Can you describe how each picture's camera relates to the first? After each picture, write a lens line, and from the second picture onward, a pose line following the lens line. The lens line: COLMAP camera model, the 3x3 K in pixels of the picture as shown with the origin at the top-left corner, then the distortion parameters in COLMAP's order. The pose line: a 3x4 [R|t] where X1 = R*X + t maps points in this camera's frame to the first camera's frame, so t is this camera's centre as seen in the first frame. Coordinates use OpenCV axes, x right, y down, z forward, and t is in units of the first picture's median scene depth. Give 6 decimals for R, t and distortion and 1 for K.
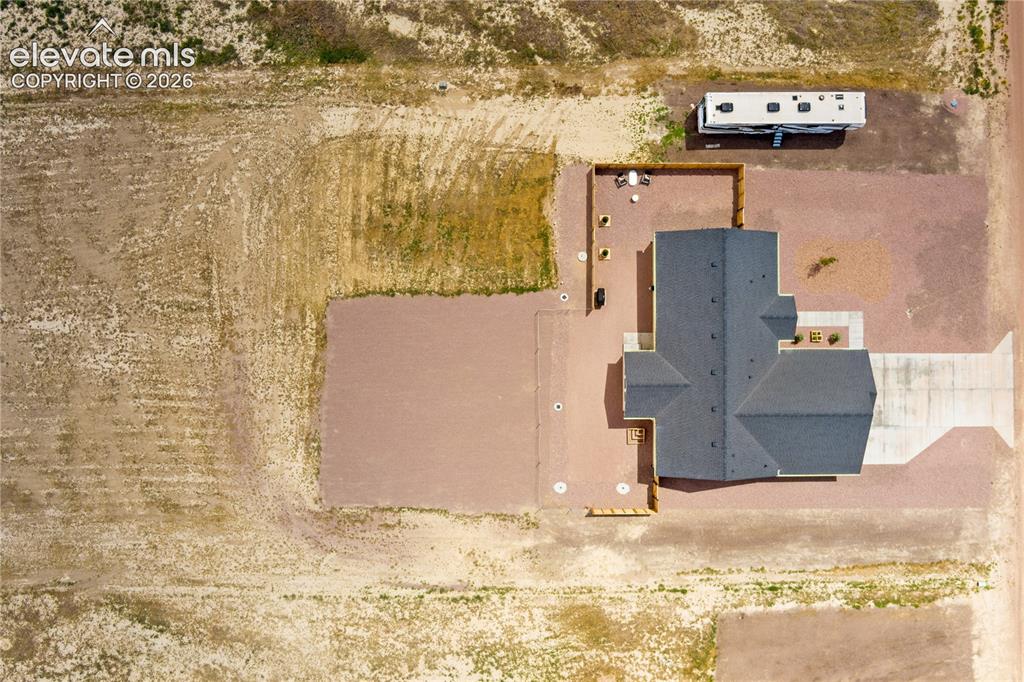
lens RADIAL K [[852.9, 0, 519.1], [0, 852.9, 338.2], [0, 0, 1]] dist [-0.063176, -0.028196]
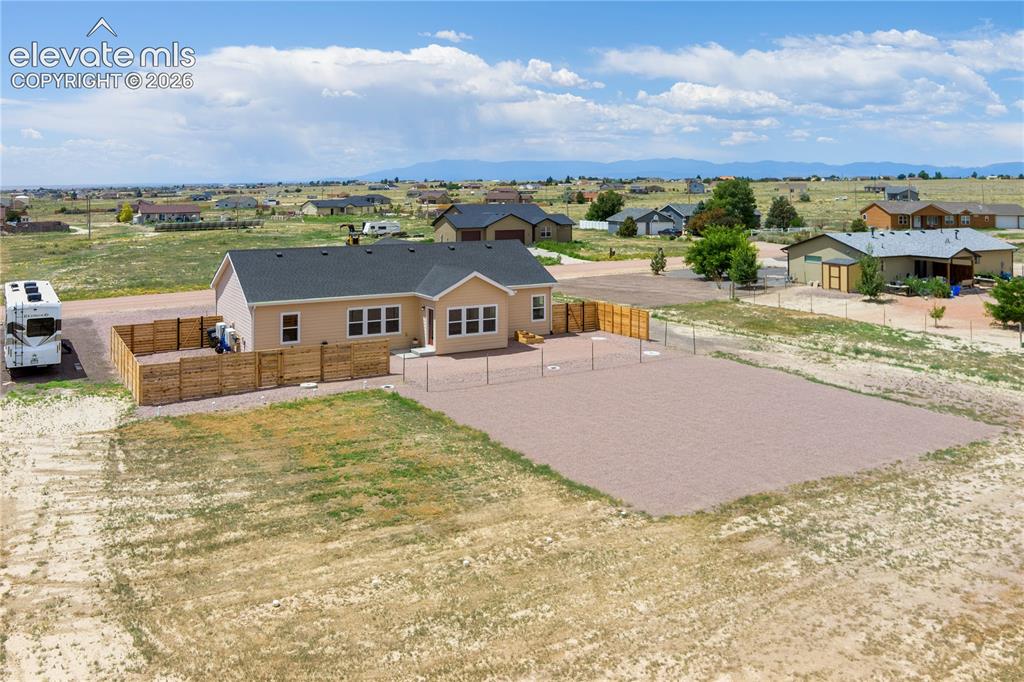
lens RADIAL K [[852.9, 0, 507.3], [0, 852.9, 339.4], [0, 0, 1]] dist [-0.063176, -0.028196]
pose [[-0.500389, -0.156409, 0.851556, -0.471149], [0.865607, -0.069581, 0.495866, -0.260222], [-0.018305, 0.985238, 0.170207, 0.869386]]
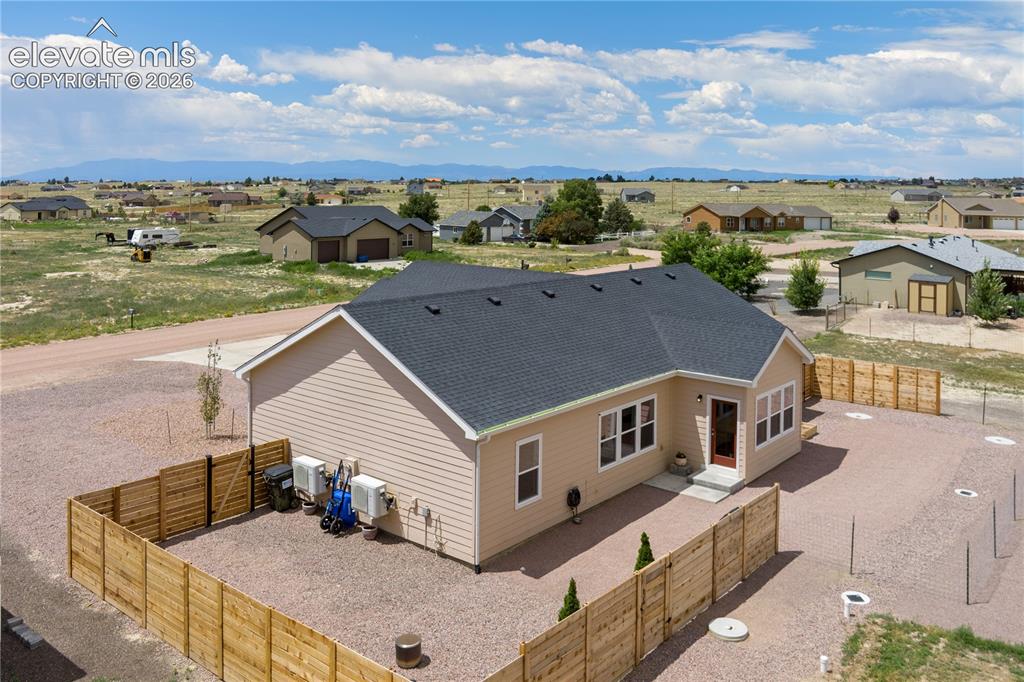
lens RADIAL K [[852.9, 0, 505.2], [0, 852.9, 321.9], [0, 0, 1]] dist [-0.063176, -0.028196]
pose [[-0.772917, -0.109224, 0.625035, -0.020523], [0.633957, -0.091926, 0.767886, -0.316068], [-0.026415, 0.989757, 0.140294, 0.878402]]
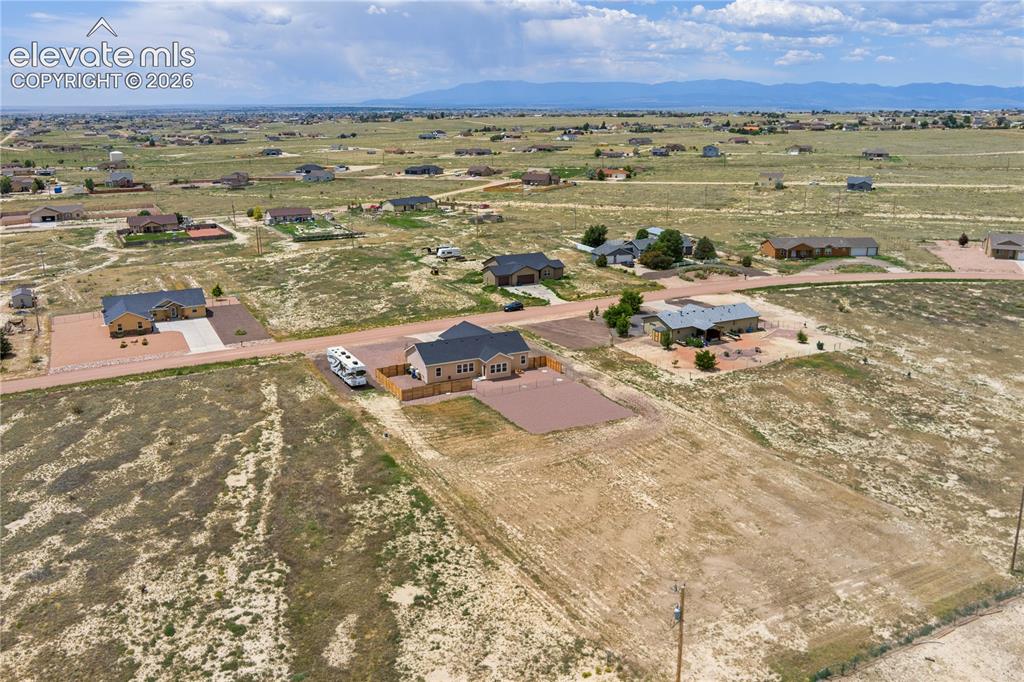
lens RADIAL K [[852.9, 0, 504.6], [0, 852.9, 342.5], [0, 0, 1]] dist [-0.063176, -0.028196]
pose [[-0.452427, -0.243377, 0.857949, -1.576115], [0.891628, -0.104503, 0.440543, -0.804981], [-0.017560, 0.964286, 0.264282, 0.387512]]
